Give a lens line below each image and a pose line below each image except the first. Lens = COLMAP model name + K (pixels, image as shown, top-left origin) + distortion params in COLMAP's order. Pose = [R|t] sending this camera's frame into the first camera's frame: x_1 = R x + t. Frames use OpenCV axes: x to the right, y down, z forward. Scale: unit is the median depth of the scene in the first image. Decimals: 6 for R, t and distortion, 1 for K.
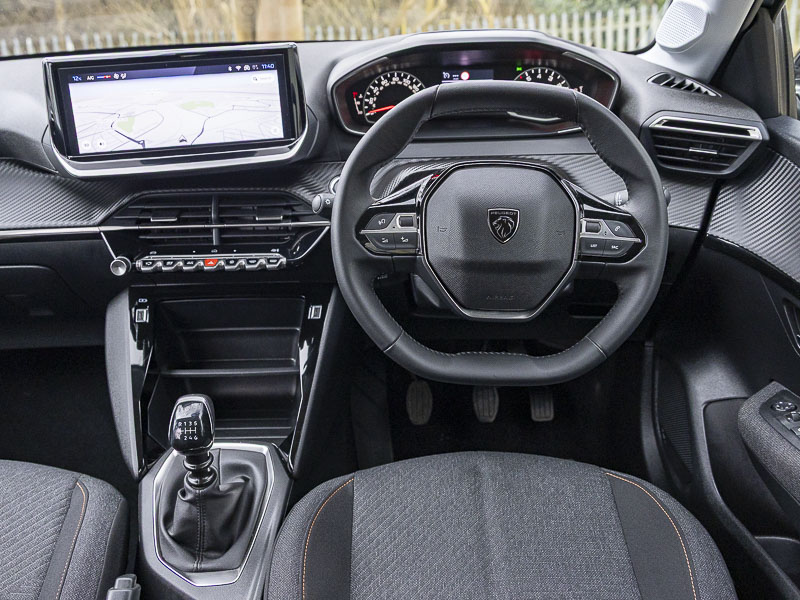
lens RADIAL K [[882.1, 0, 405.5], [0, 882.1, 289.5], [0, 0, 1]] dist [-0.017095, 0.000000]
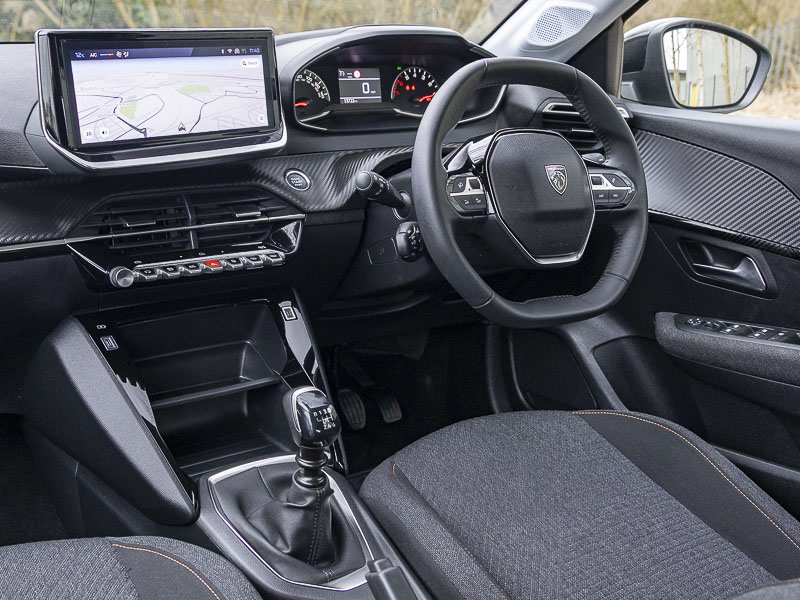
lens RADIAL K [[989.1, 0, 391.4], [0, 989.1, 288.1], [0, 0, 1]] dist [-0.001786, 0.000000]
pose [[0.813841, -0.110772, 0.570431, -0.671802], [0.168604, 0.984446, -0.049379, 0.076807], [-0.556089, 0.136363, 0.819860, 0.075702]]
